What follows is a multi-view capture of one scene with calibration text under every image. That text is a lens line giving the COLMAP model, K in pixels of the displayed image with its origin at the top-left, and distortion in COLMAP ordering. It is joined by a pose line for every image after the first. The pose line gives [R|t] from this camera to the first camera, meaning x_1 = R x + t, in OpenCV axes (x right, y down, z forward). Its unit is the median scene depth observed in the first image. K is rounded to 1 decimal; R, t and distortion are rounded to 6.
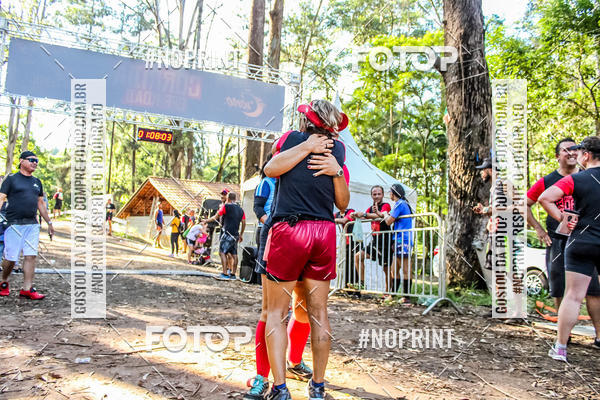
lens RADIAL K [[553.3, 0, 300.0], [0, 553.3, 200.0], [0, 0, 1]] dist [-0.186359, 0.294932]
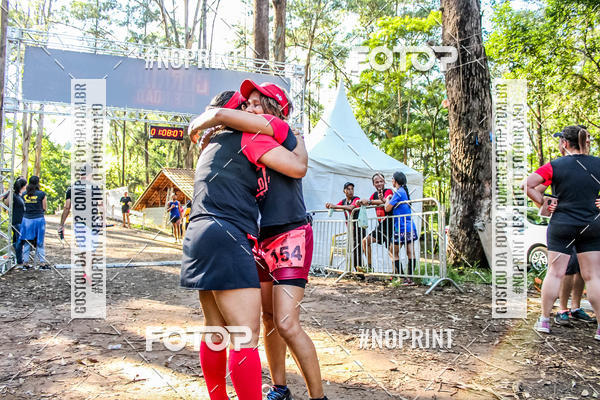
lens RADIAL K [[624.8, 0, 318.4], [0, 624.8, 185.1], [0, 0, 1]] dist [-0.201236, 0.403554]
pose [[0.998944, -0.041112, -0.020521, 0.035443], [0.041762, 0.998605, 0.032303, -0.035489], [0.019164, -0.033126, 0.999267, -0.142493]]
